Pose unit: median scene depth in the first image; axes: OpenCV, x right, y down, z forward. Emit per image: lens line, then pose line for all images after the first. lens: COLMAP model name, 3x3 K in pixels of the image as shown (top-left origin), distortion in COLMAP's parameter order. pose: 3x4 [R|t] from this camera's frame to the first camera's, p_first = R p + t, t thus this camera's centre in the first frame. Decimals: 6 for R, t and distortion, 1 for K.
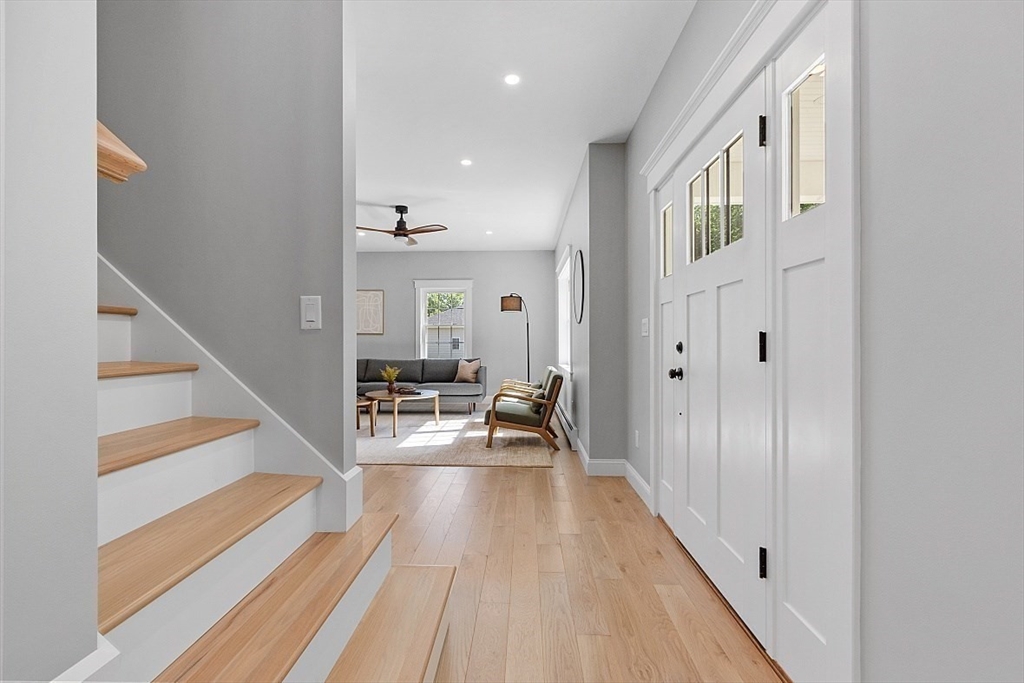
lens RADIAL K [[480.9, 0, 510.2], [0, 480.9, 342.3], [0, 0, 1]] dist [0.002894, -0.001121]
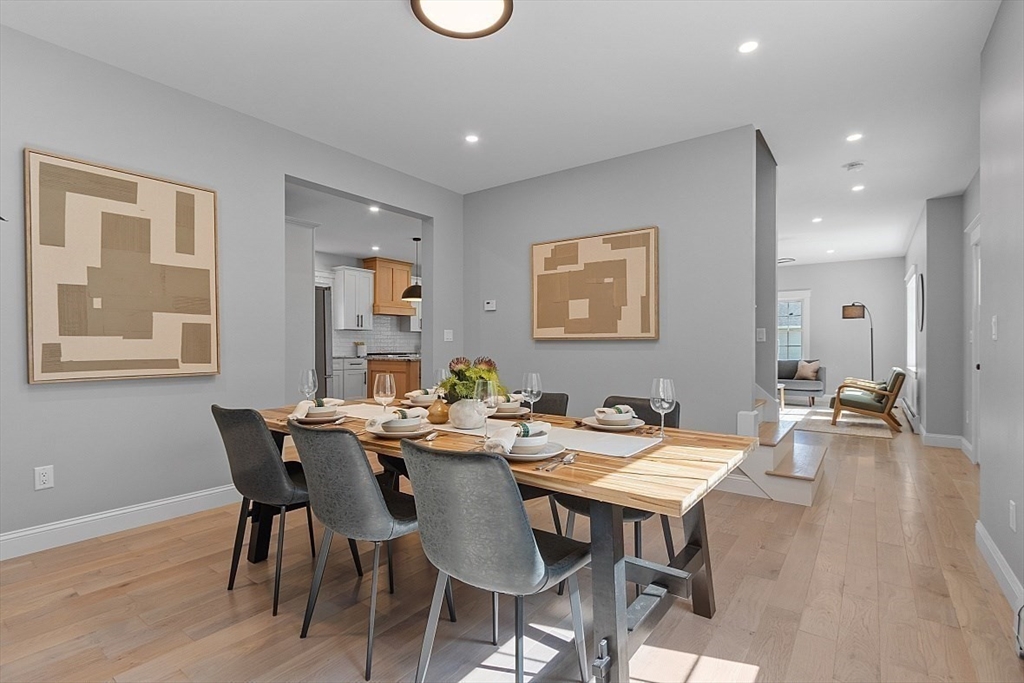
lens RADIAL K [[480.9, 0, 513.5], [0, 480.9, 342.9], [0, 0, 1]] dist [0.002894, -0.001121]
pose [[0.821254, 0.002512, -0.570557, -0.012015], [-0.004246, 0.999990, -0.001709, -0.002832], [0.570547, 0.003826, 0.821256, -0.569672]]
